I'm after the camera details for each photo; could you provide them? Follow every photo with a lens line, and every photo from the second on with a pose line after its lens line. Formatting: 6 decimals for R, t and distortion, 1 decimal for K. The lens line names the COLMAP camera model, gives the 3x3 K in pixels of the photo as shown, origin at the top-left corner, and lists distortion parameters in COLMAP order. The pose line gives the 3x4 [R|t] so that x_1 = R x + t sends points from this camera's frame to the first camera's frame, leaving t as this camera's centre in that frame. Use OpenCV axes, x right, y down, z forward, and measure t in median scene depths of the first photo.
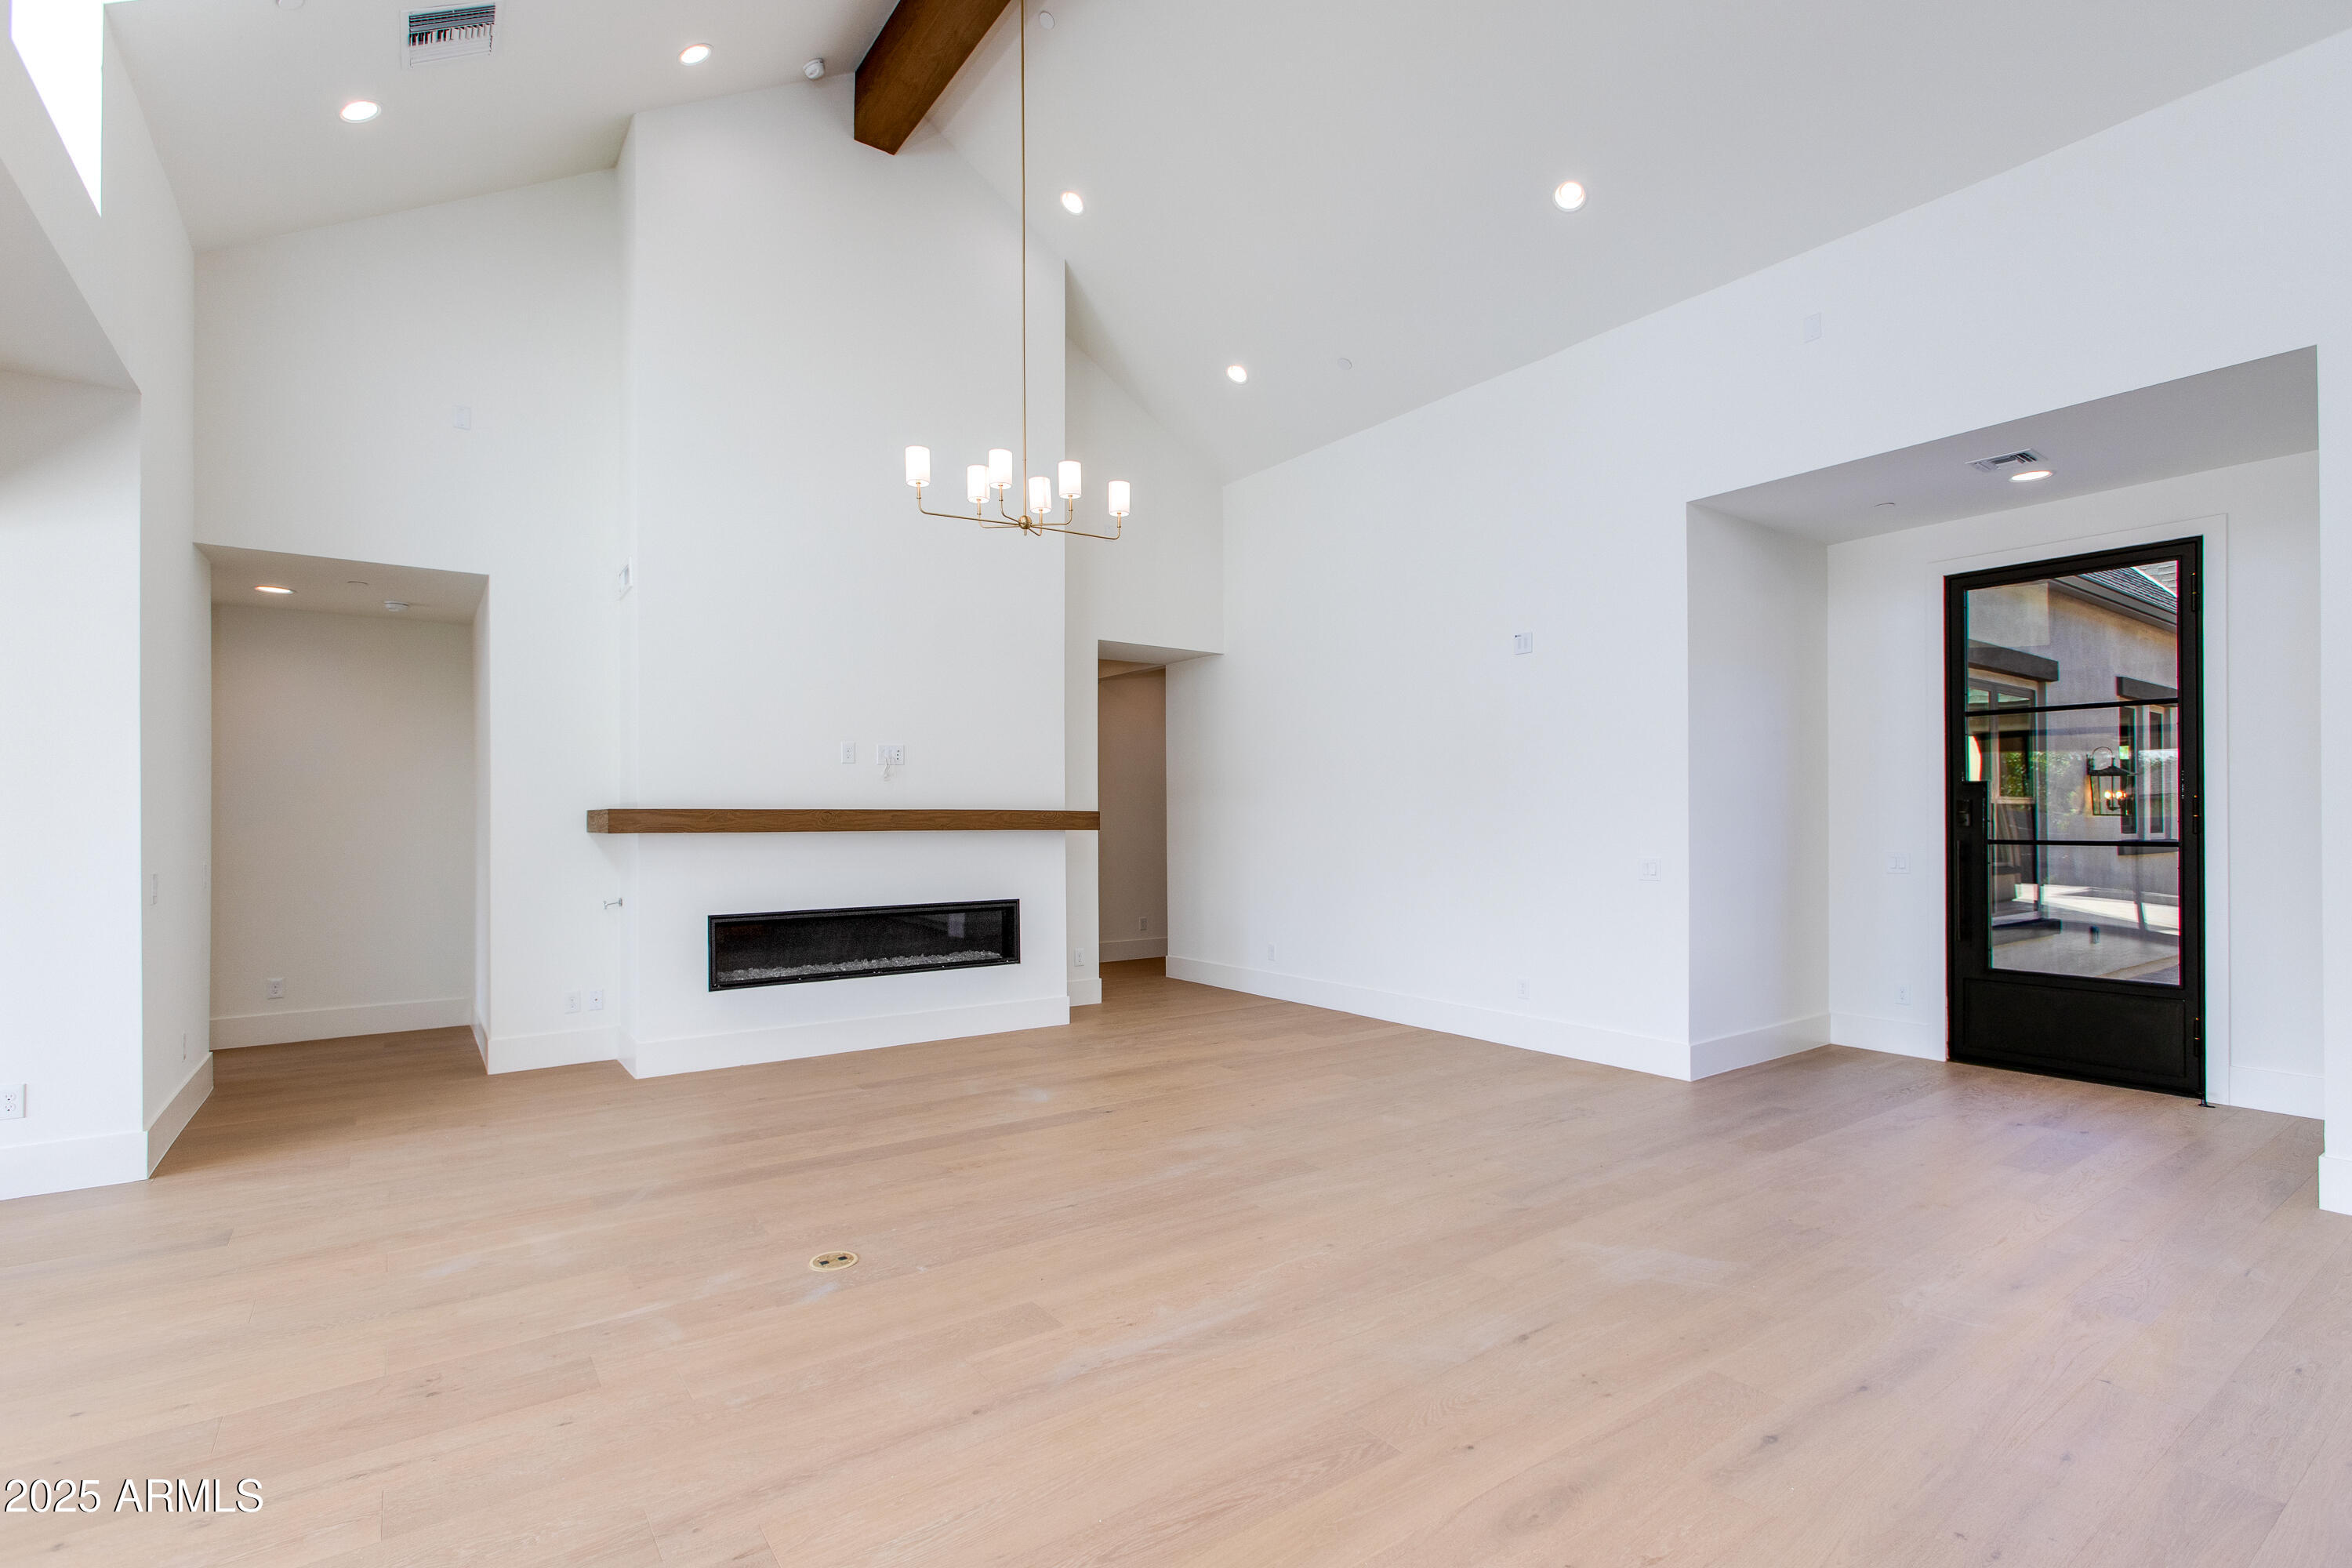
lens RADIAL K [[1089.8, 0, 1157.1], [0, 1089.8, 806.3], [0, 0, 1]] dist [-0.003539, 0.000462]
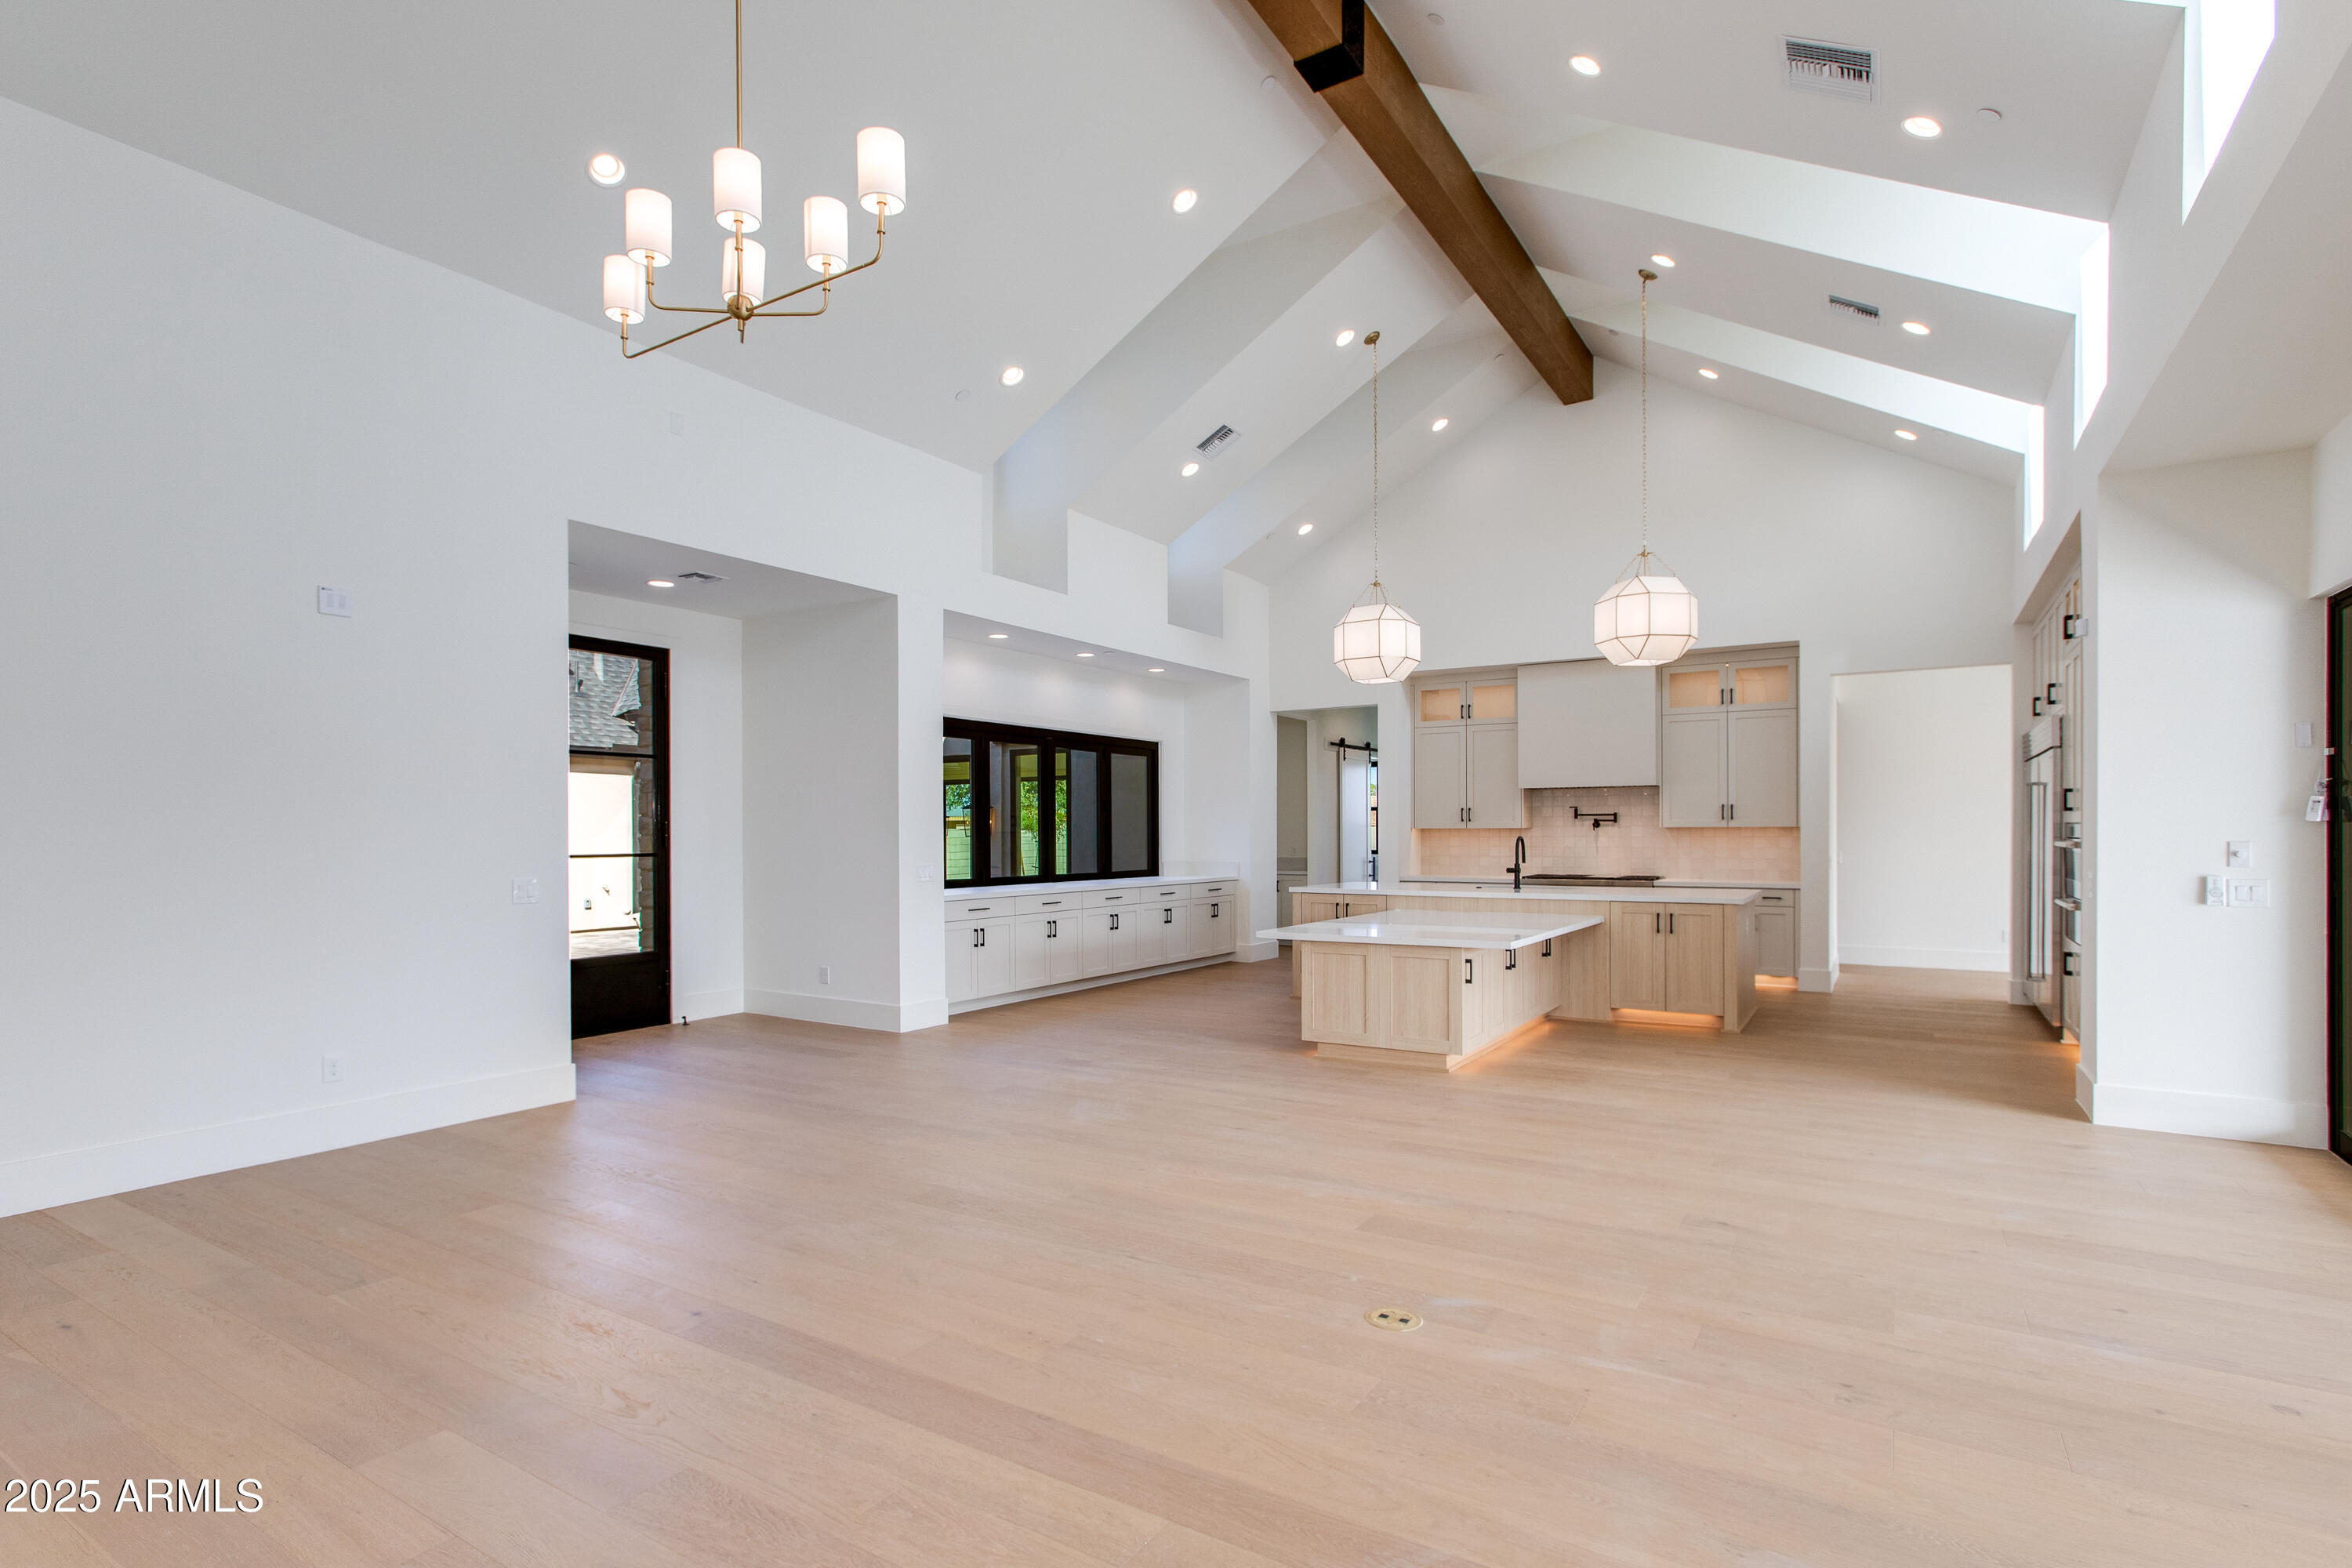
lens RADIAL K [[1113.1, 0, 1071.3], [0, 1113.1, 834.6], [0, 0, 1]] dist [-0.000649, 0.000523]
pose [[-0.311815, 0.001059, 0.950142, -1.109398], [-0.004663, 0.999986, -0.002645, 0.015039], [-0.950131, -0.005255, -0.311806, 1.563982]]
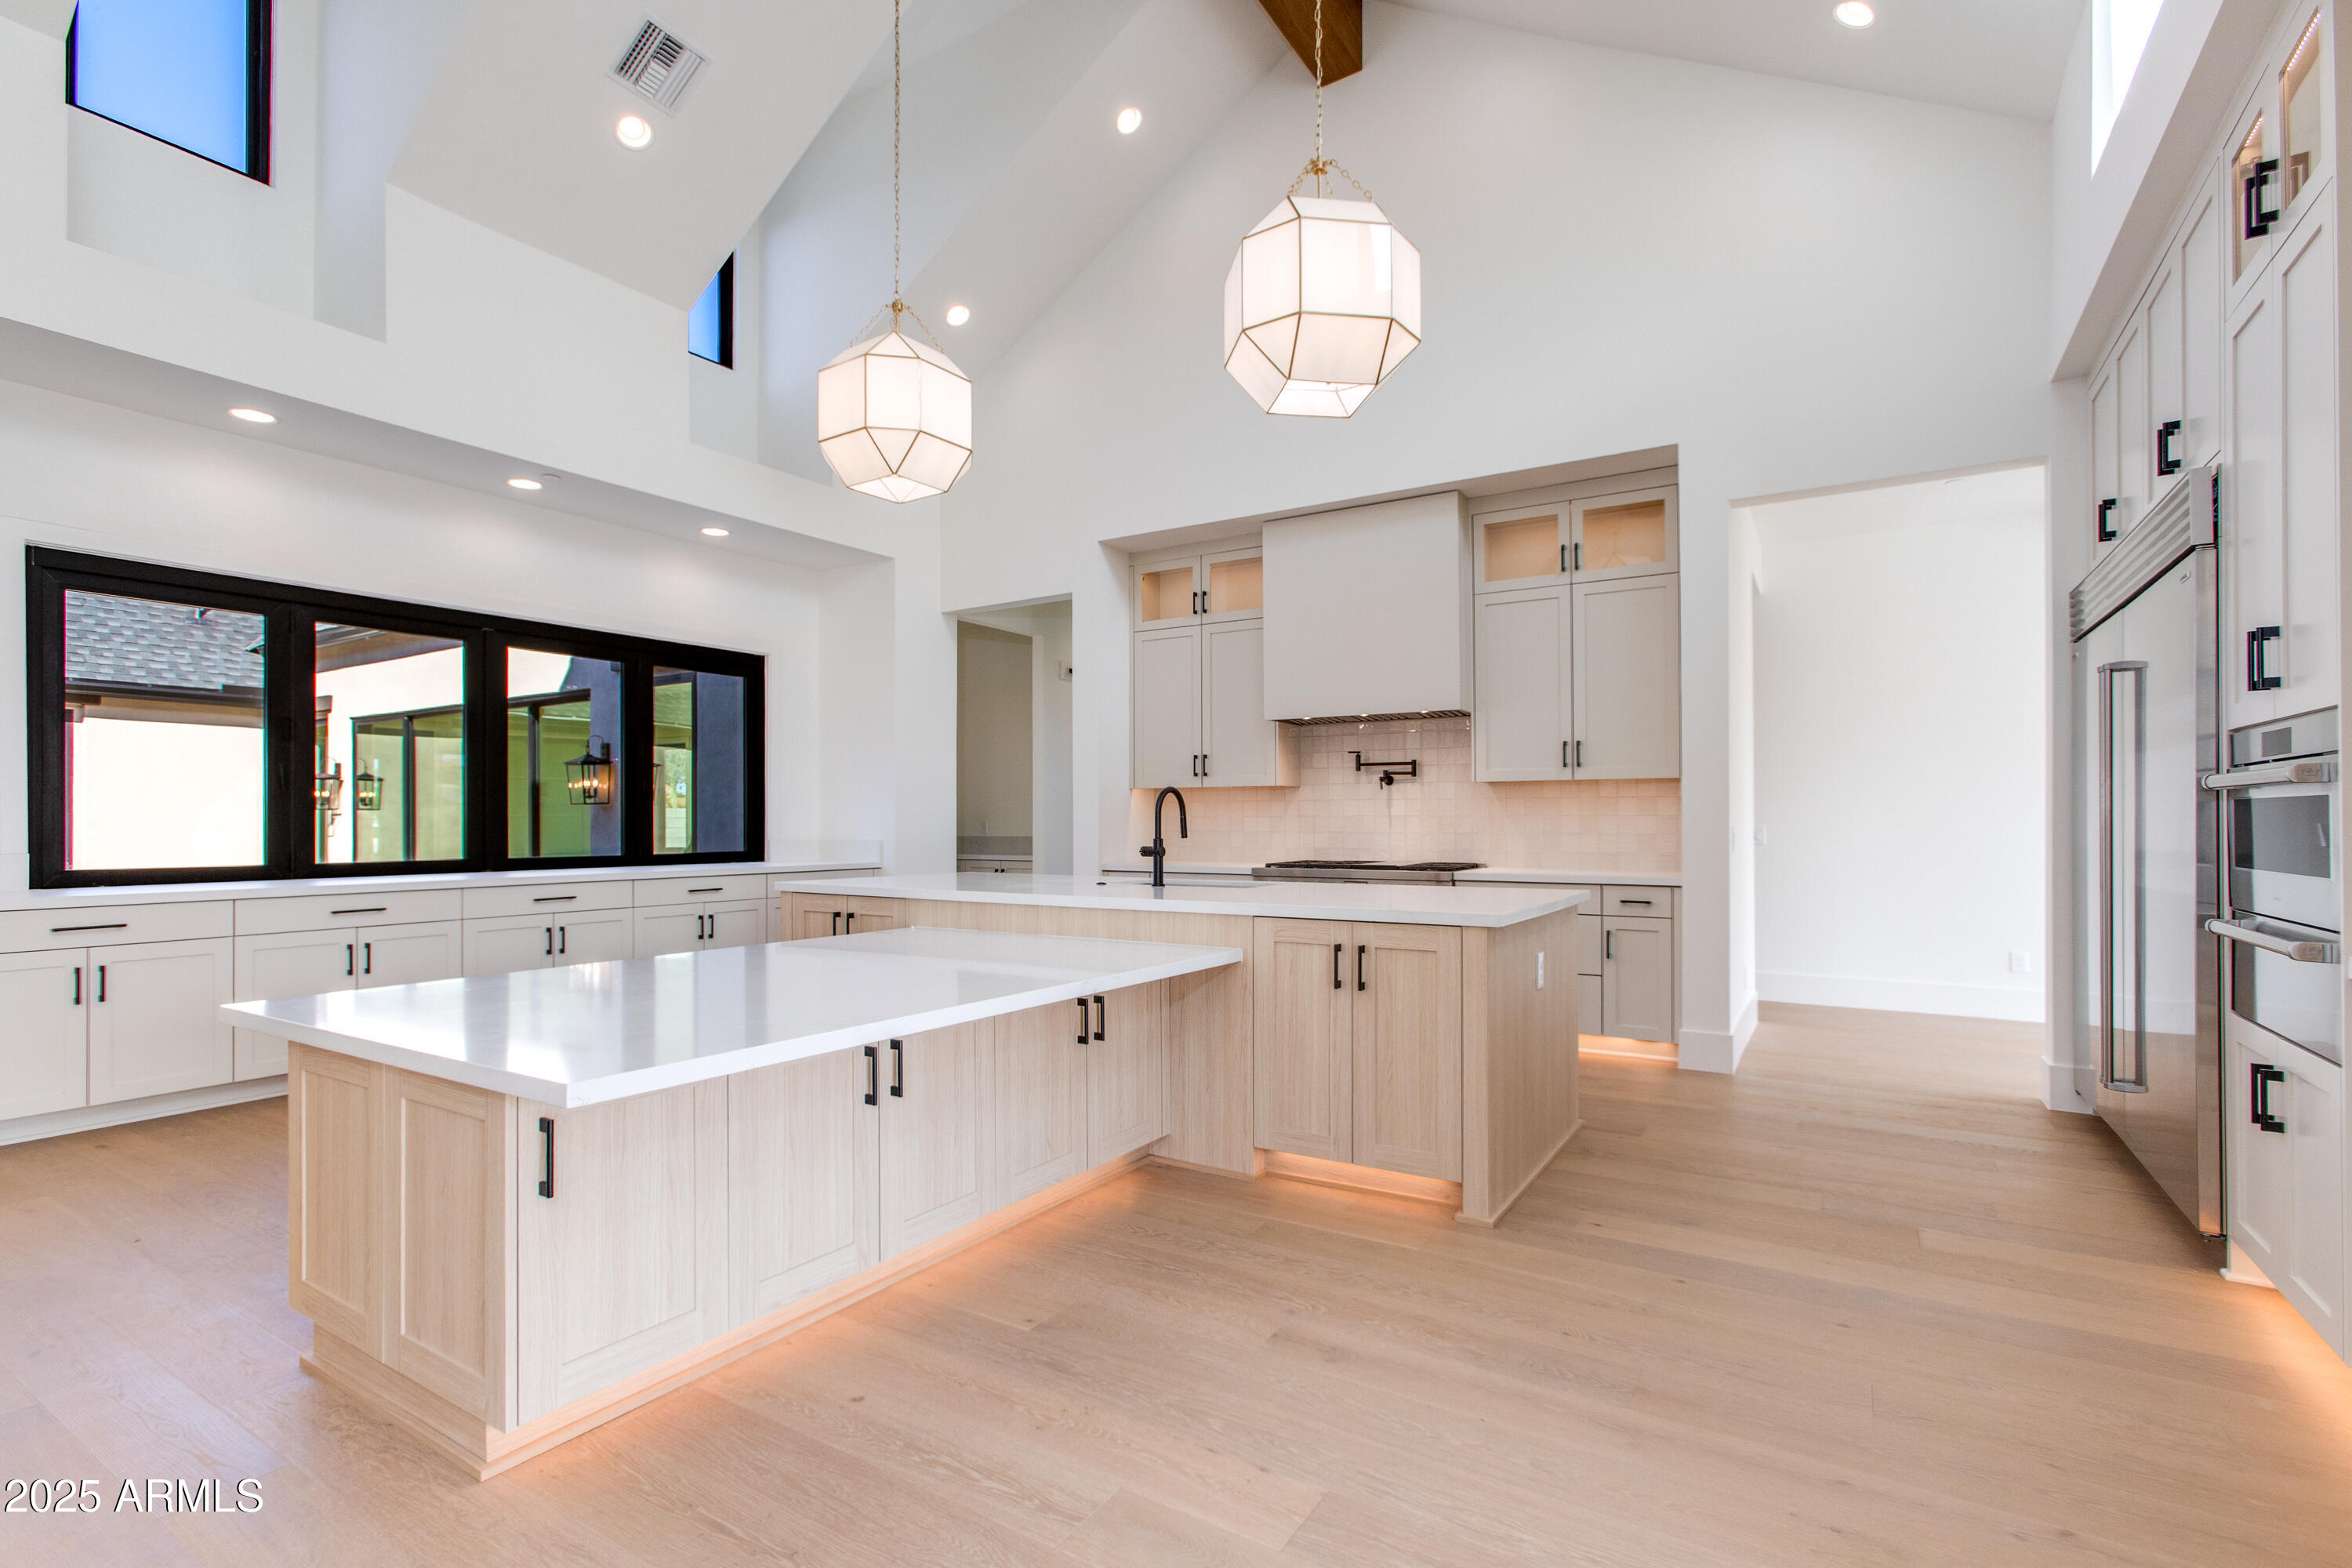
lens RADIAL K [[1089.8, 0, 1167.7], [0, 1089.8, 804.2], [0, 0, 1]] dist [-0.003539, 0.000462]
pose [[-0.382516, 0.015261, 0.923823, -0.687609], [-0.008820, 0.999758, -0.020168, 0.034228], [-0.923907, -0.015862, -0.382288, 0.957825]]
